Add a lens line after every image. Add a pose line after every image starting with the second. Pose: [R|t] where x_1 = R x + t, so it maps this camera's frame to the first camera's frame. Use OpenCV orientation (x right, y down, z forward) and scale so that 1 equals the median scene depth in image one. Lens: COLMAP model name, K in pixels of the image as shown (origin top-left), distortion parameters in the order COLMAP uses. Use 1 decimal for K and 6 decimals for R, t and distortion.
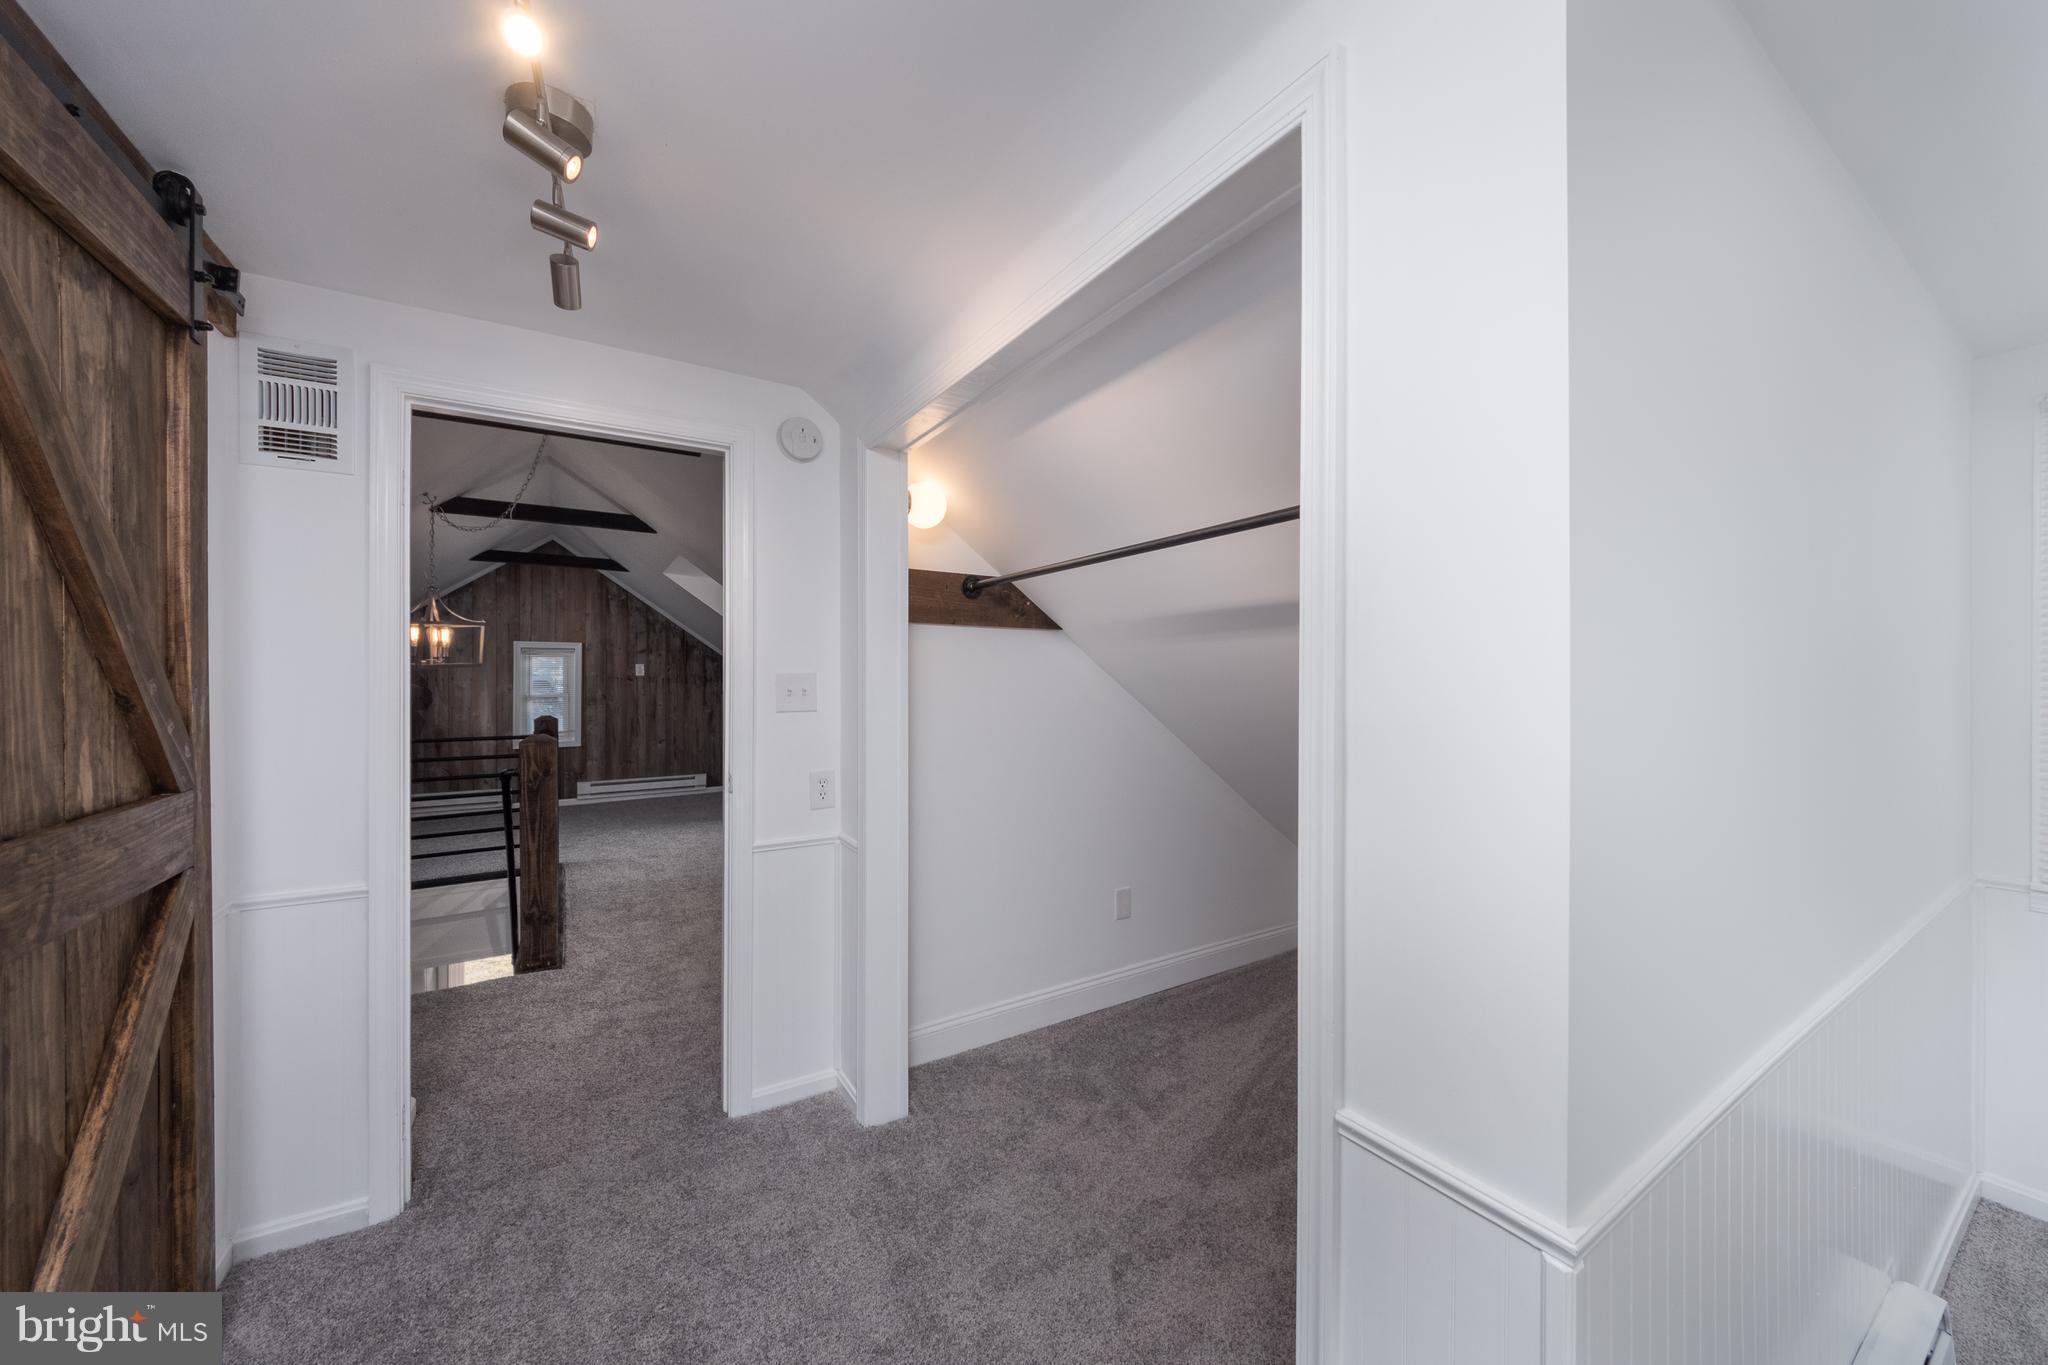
lens RADIAL K [[715.2, 0, 1020.1], [0, 715.2, 674.0], [0, 0, 1]] dist [-0.003380, 0.001141]
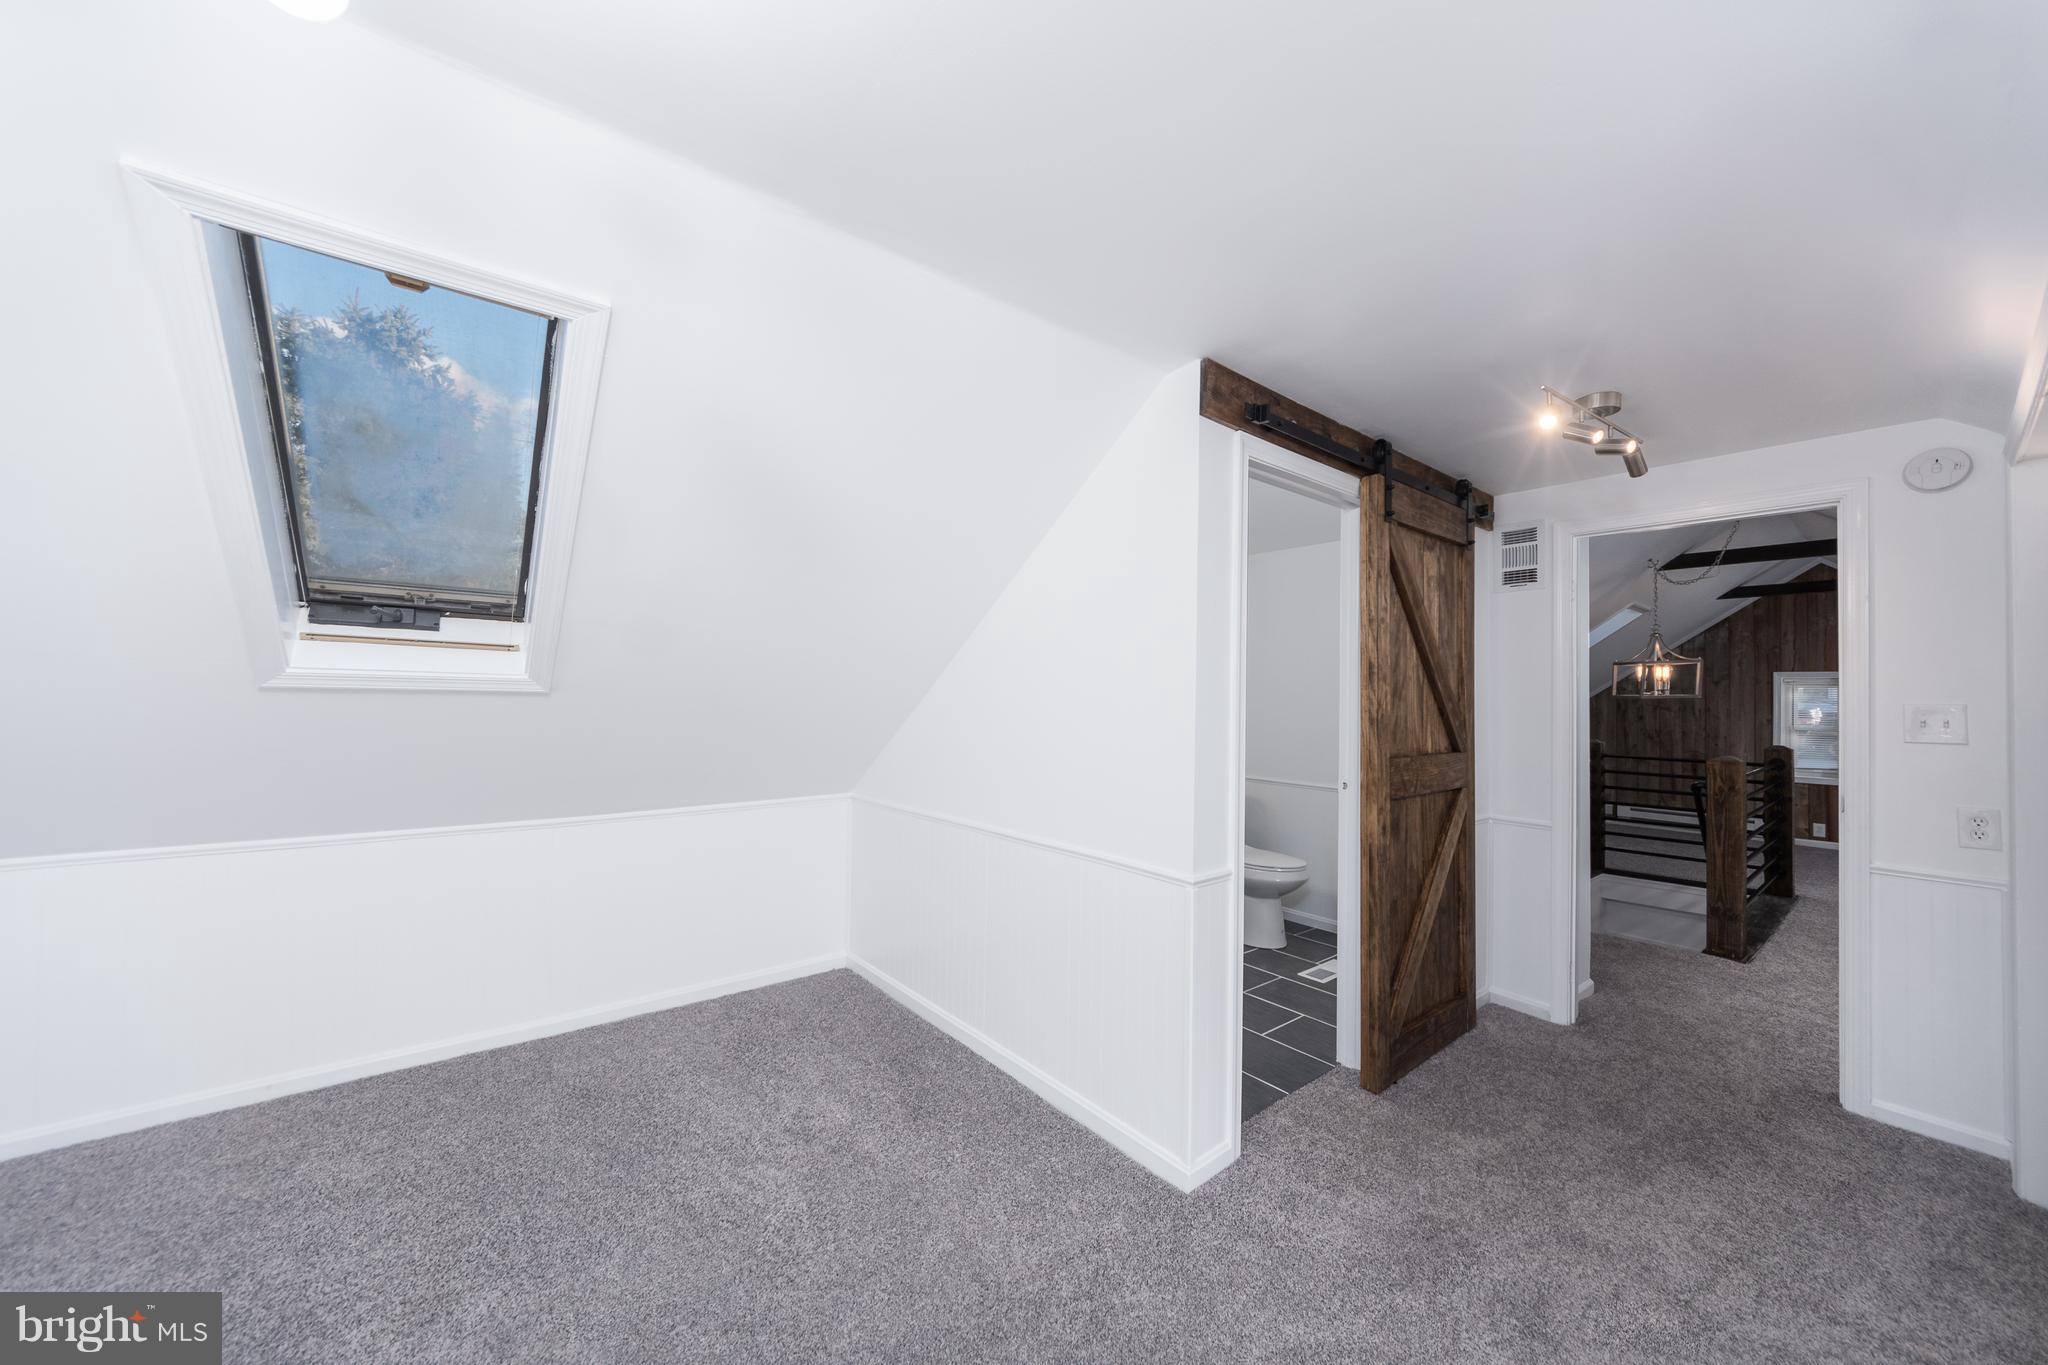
lens RADIAL K [[715.2, 0, 1000.2], [0, 715.2, 690.9], [0, 0, 1]] dist [-0.003380, 0.001141]
pose [[0.056268, -0.006333, -0.998396, 1.052604], [-0.013800, 0.999879, -0.007120, 0.007728], [0.998320, 0.014178, 0.056173, -0.620345]]
